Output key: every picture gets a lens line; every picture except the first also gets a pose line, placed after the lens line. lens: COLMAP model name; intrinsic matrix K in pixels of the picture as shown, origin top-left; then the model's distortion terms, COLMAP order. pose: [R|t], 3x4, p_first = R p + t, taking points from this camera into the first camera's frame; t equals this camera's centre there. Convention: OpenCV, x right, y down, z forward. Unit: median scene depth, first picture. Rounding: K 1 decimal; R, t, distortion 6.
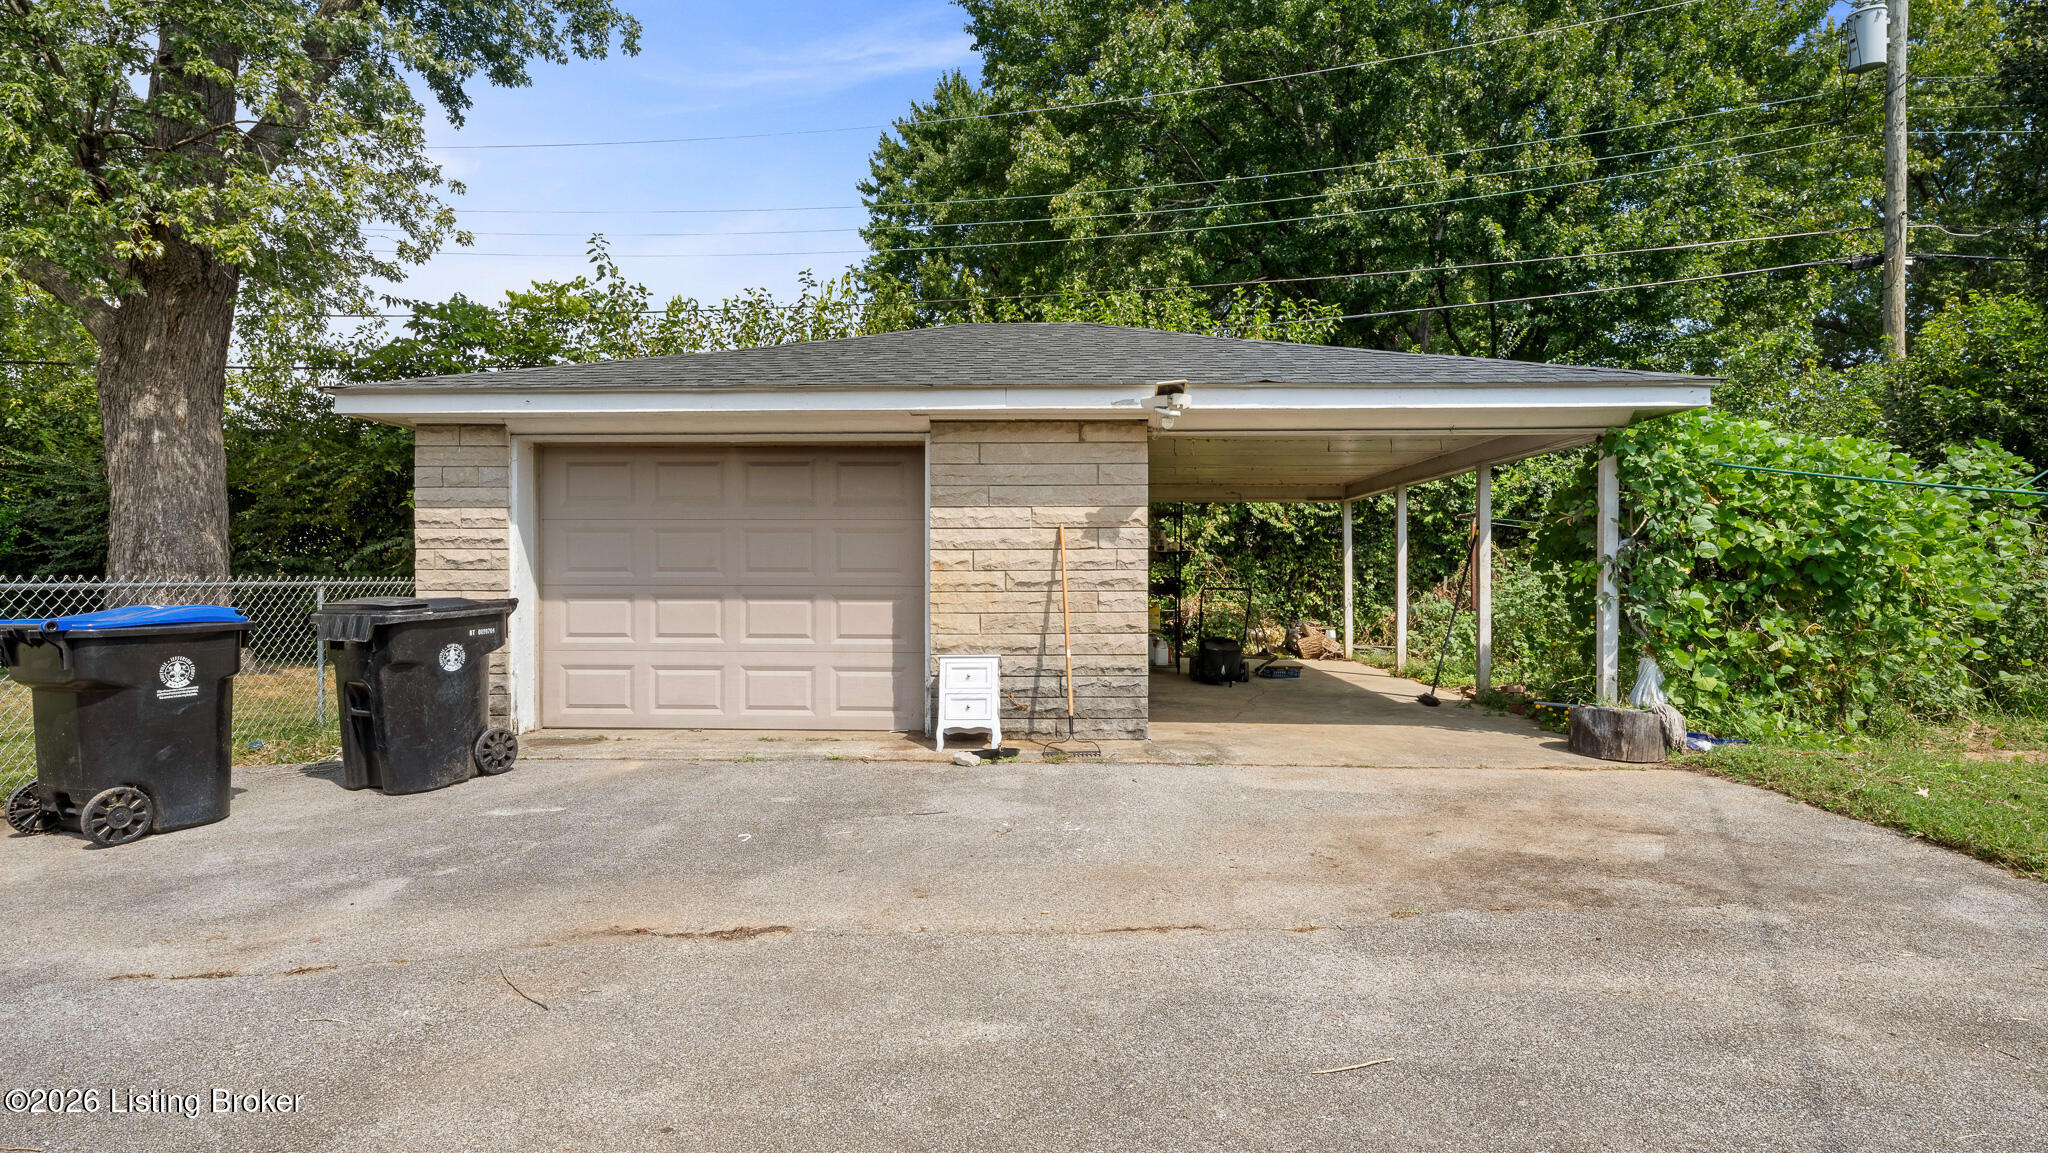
lens RADIAL K [[1066.6, 0, 1023.4], [0, 1066.6, 569.3], [0, 0, 1]] dist [0.004875, -0.000970]
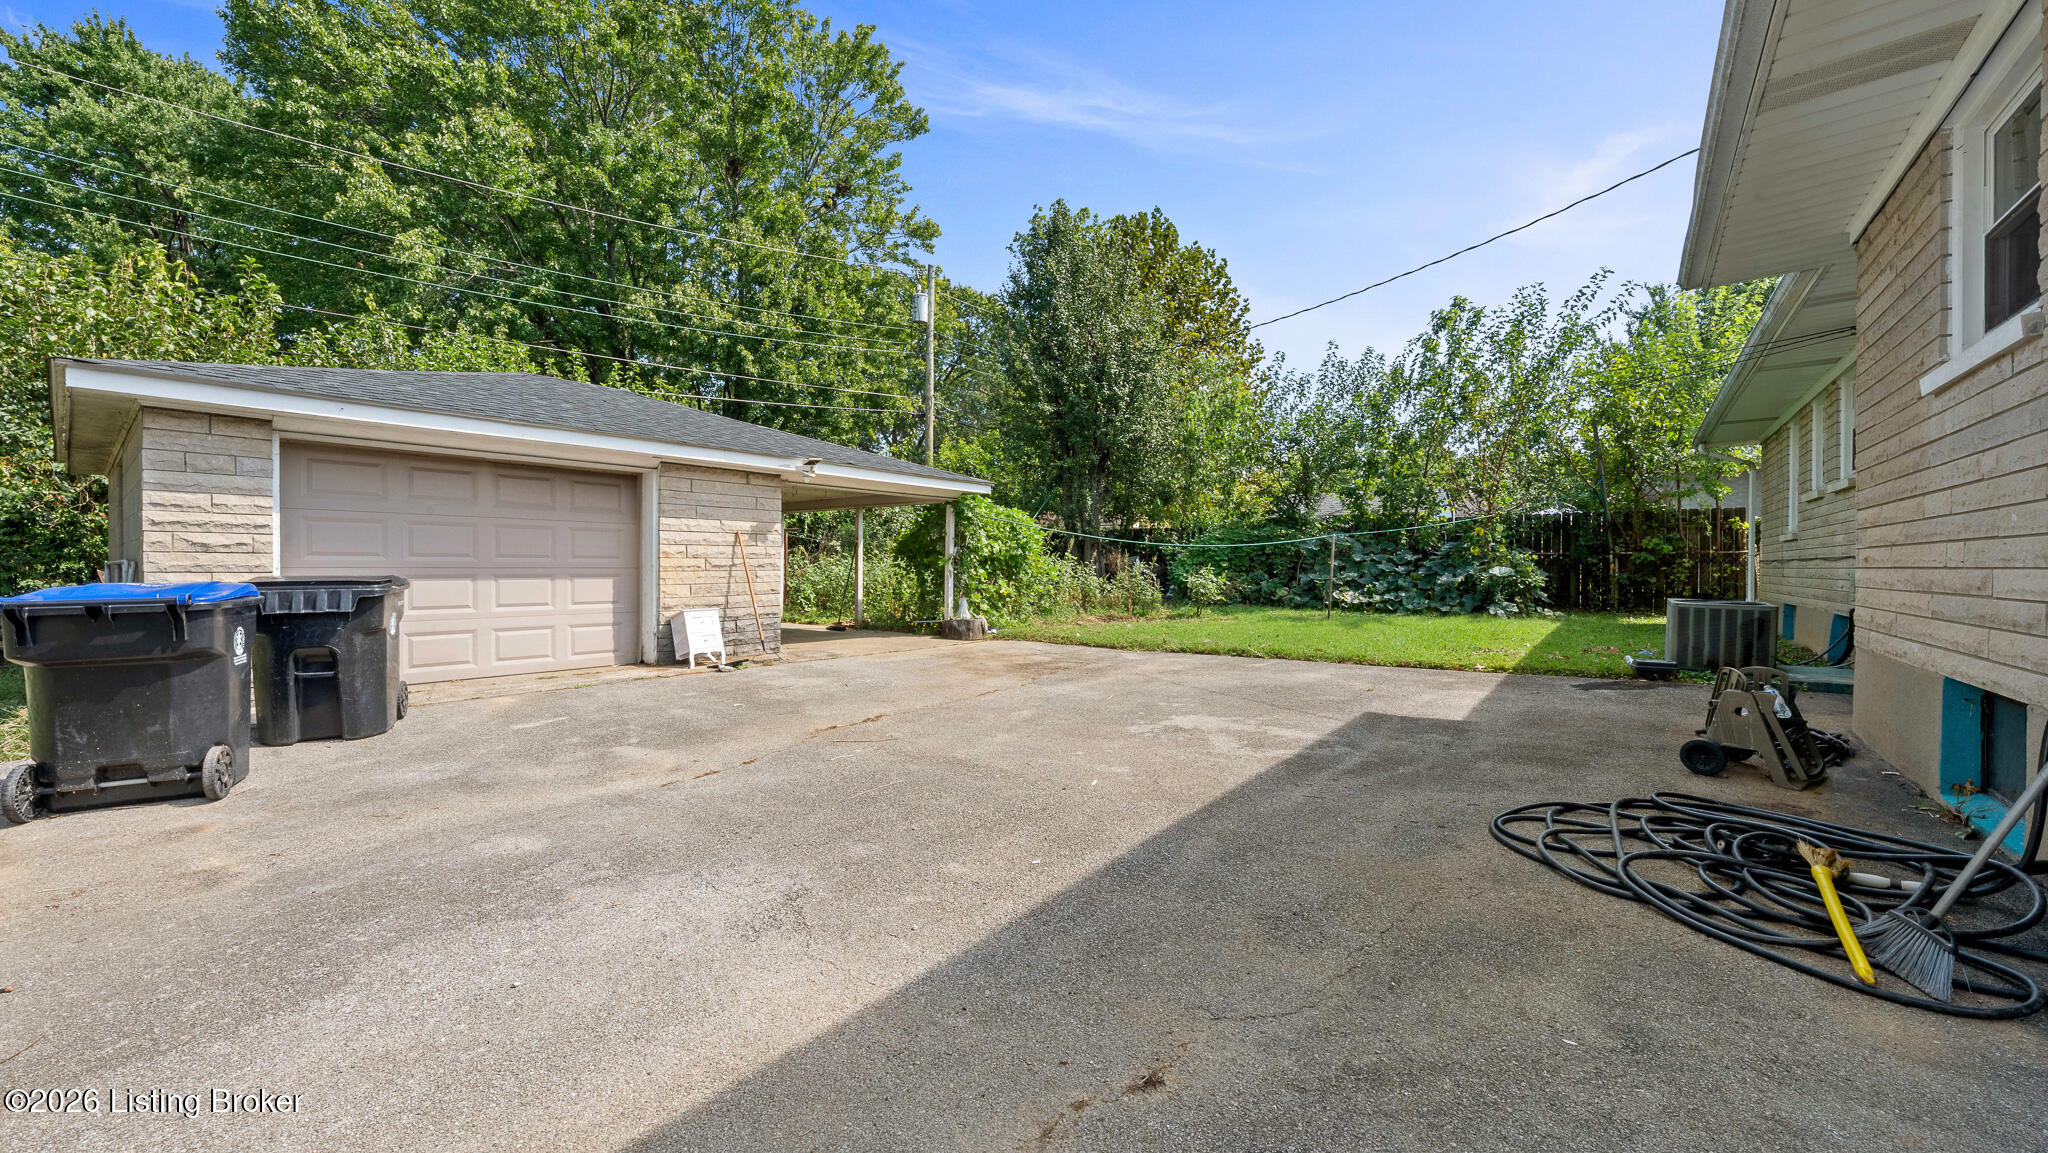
lens RADIAL K [[757.9, 0, 1024.5], [0, 757.9, 572.7], [0, 0, 1]] dist [-0.000431, -0.000233]
pose [[0.585786, -0.006326, 0.810441, -0.662788], [-0.003389, 0.999942, 0.010254, 0.009869], [-0.810459, -0.008753, 0.585730, -0.081881]]
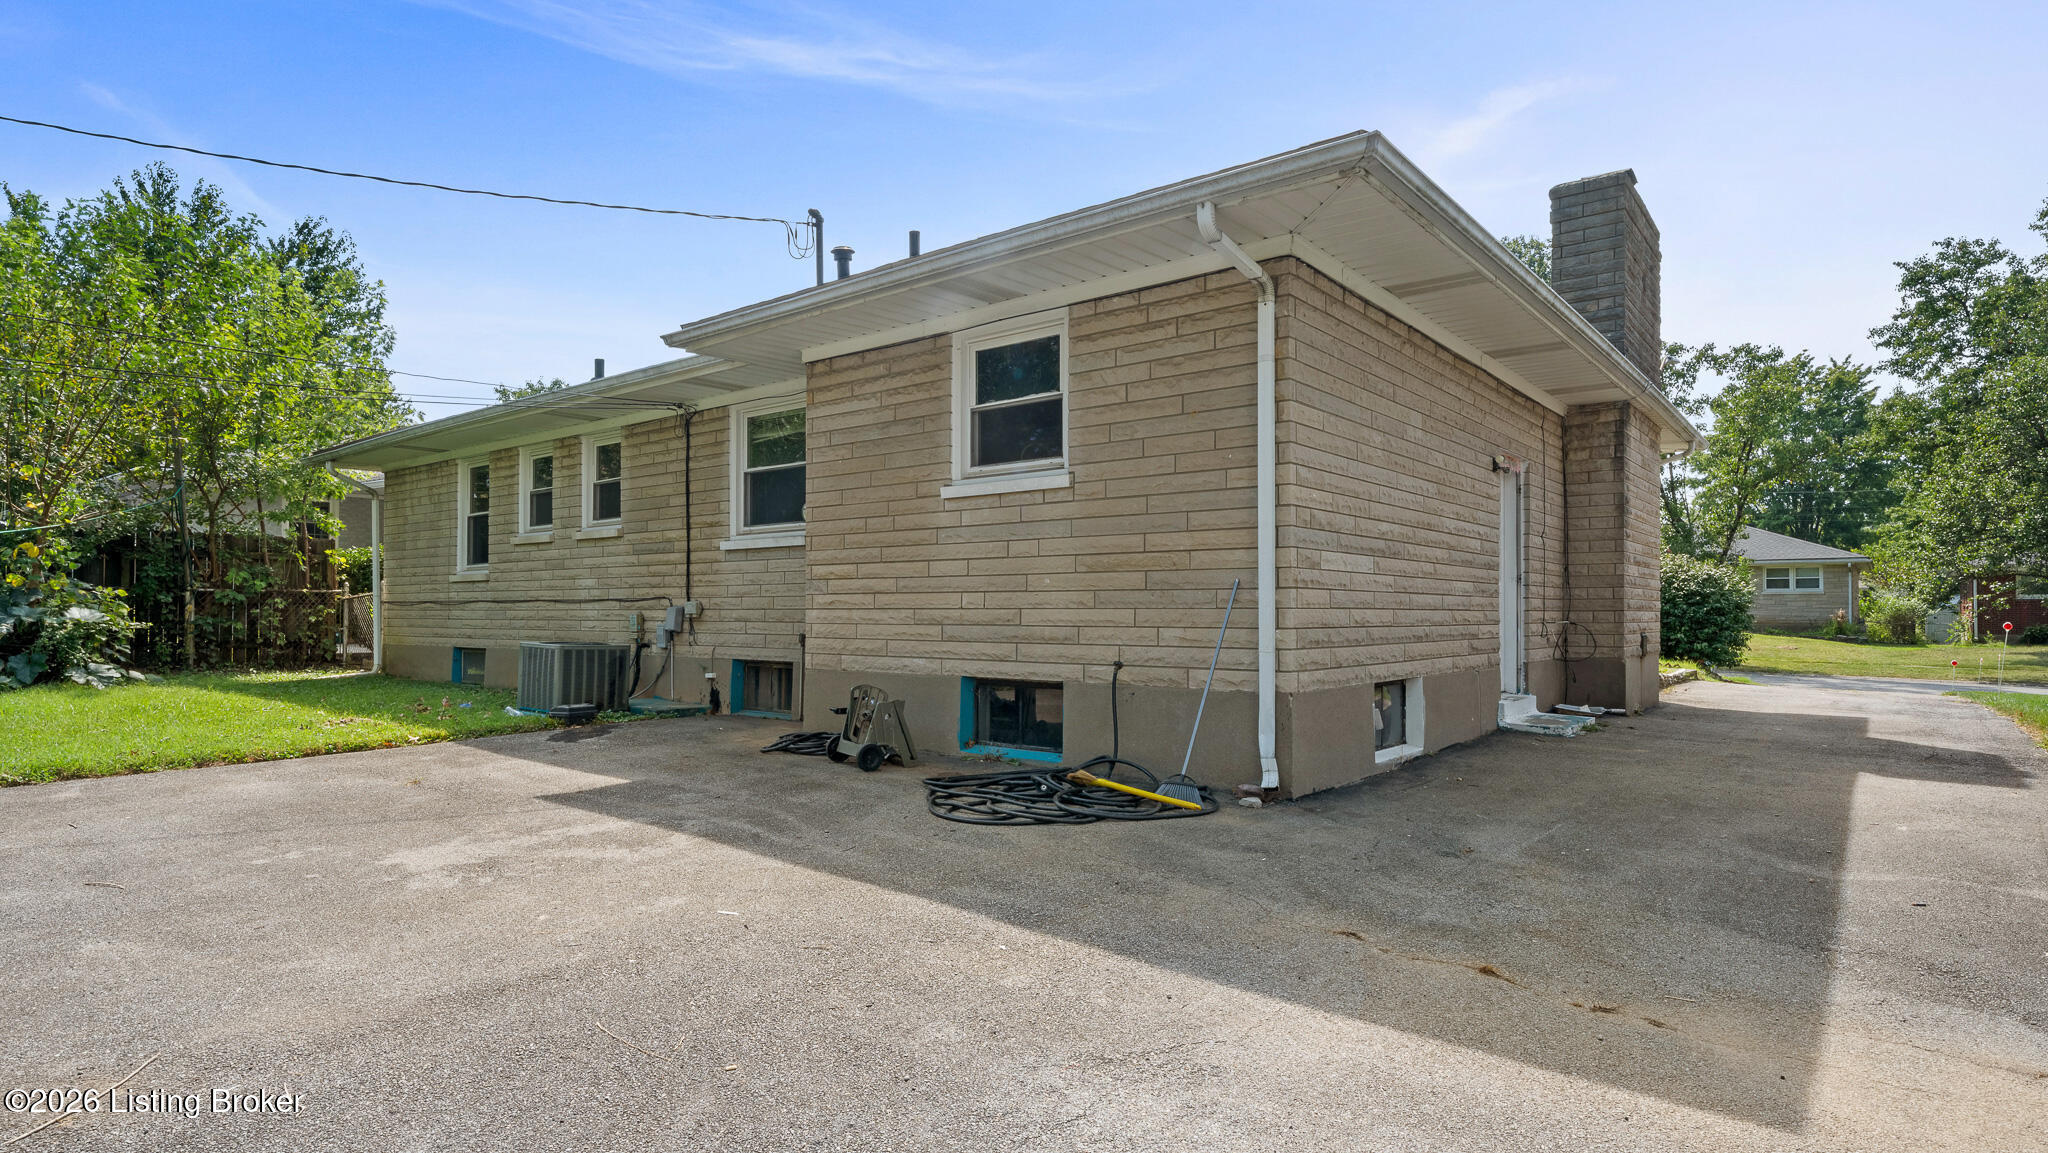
lens RADIAL K [[1066.6, 0, 1023.0], [0, 1066.6, 589.9], [0, 0, 1]] dist [0.004875, -0.000970]
pose [[-0.799367, 0.010649, 0.600748, -0.636612], [-0.003496, 0.999744, -0.022373, 0.014796], [-0.600832, -0.019985, -0.799125, 0.535314]]
